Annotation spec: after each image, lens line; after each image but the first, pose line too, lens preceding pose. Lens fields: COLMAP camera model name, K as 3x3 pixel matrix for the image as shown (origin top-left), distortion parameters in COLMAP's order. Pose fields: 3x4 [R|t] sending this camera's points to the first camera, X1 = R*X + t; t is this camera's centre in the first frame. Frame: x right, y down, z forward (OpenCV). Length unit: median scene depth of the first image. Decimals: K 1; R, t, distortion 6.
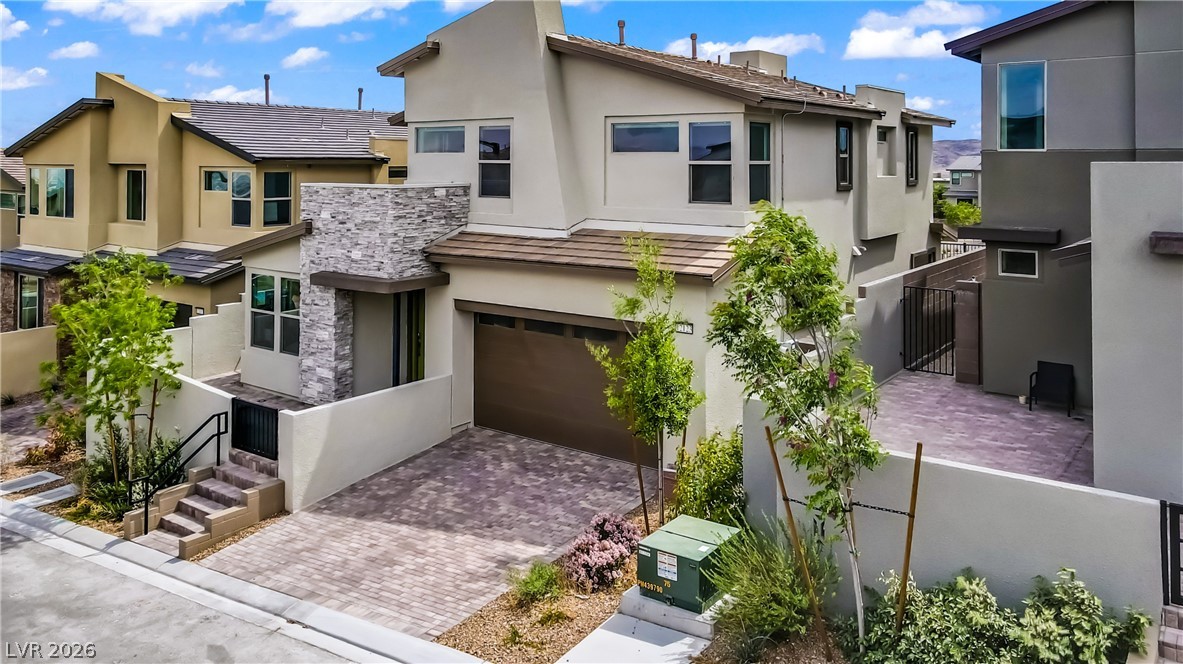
lens RADIAL K [[903.4, 0, 591.7], [0, 903.4, 157.1], [0, 0, 1]] dist [0.013280, 0.001515]
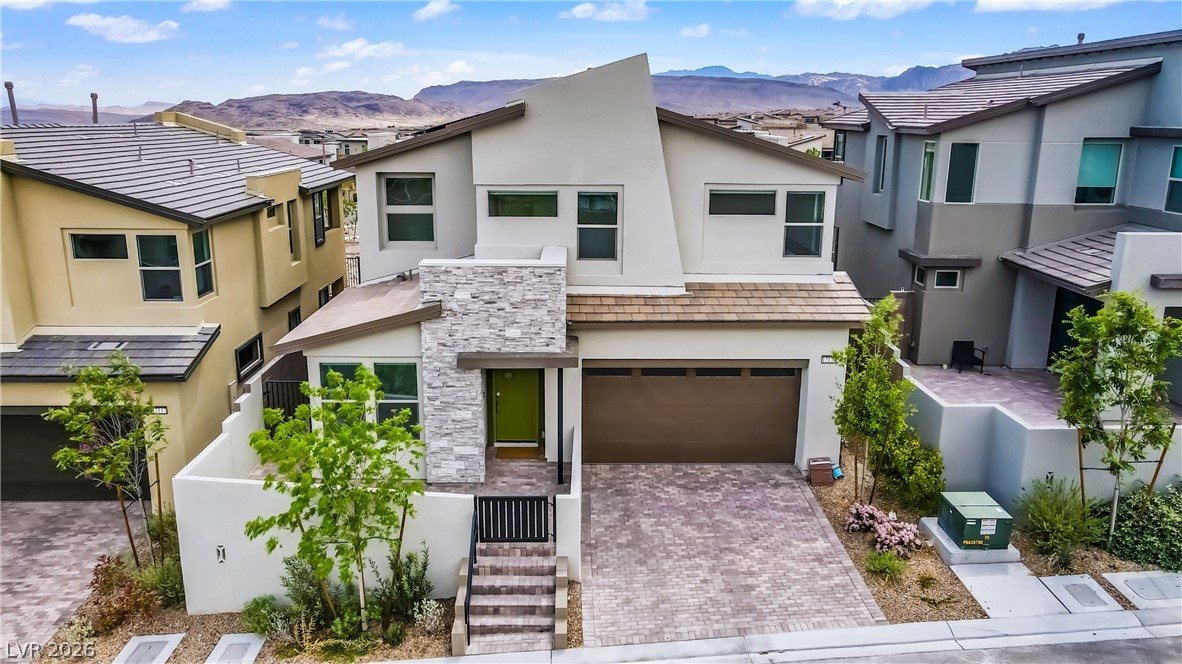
lens RADIAL K [[862.9, 0, 591.0], [0, 862.9, 332.0], [0, 0, 1]] dist [0.001323, 0.040993]
pose [[0.793581, -0.146346, 0.590603, -0.822249], [-0.009145, 0.967667, 0.252066, -0.145937], [-0.608396, -0.205436, 0.766584, 0.238274]]
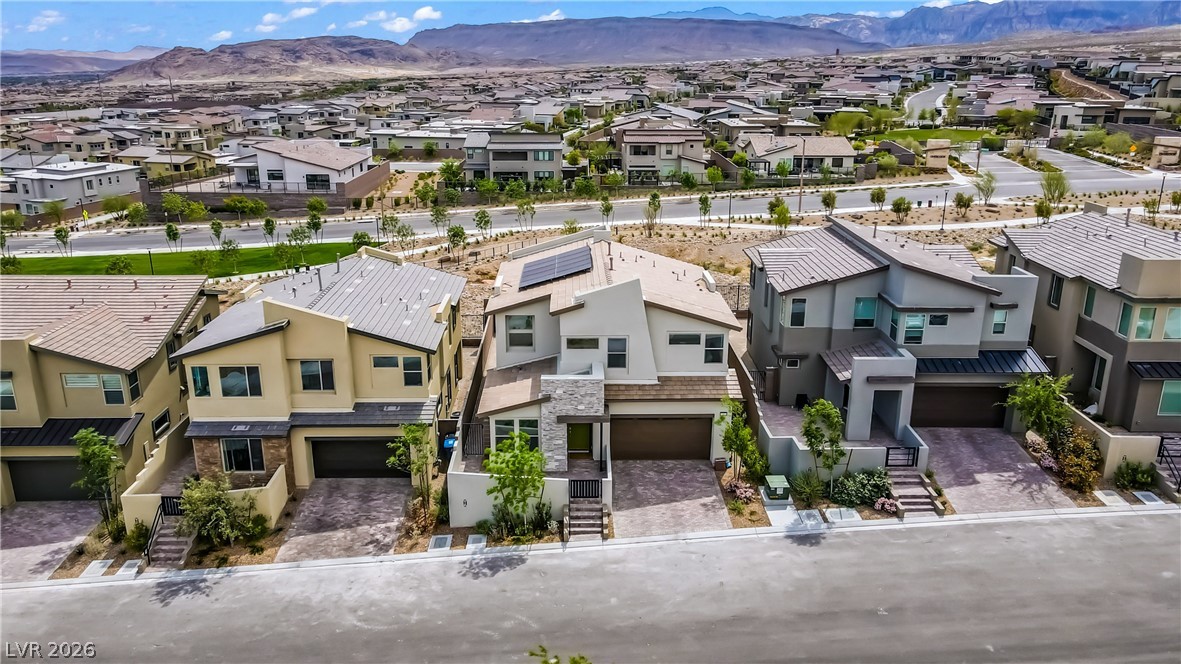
lens RADIAL K [[862.2, 0, 590.5], [0, 862.2, 332.0], [0, 0, 1]] dist [0.001323, 0.040993]
pose [[0.792300, -0.184969, 0.581418, -1.603975], [-0.005826, 0.950602, 0.310357, -0.815316], [-0.610104, -0.249283, 0.752085, -0.656545]]
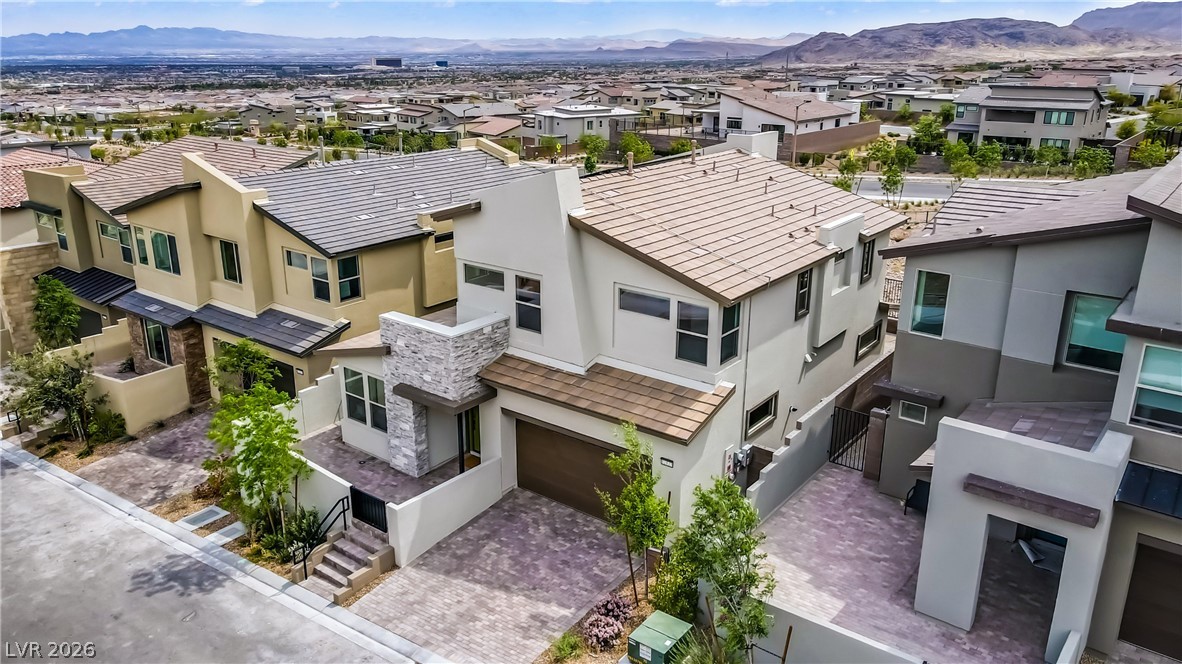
lens RADIAL K [[873.5, 0, 591.0], [0, 873.5, 332.0], [0, 0, 1]] dist [-0.001371, 0.028363]
pose [[0.999819, 0.007657, -0.017397, 0.004601], [-0.001608, 0.946074, 0.323945, -0.409413], [0.018939, -0.323859, 0.945916, -0.214610]]
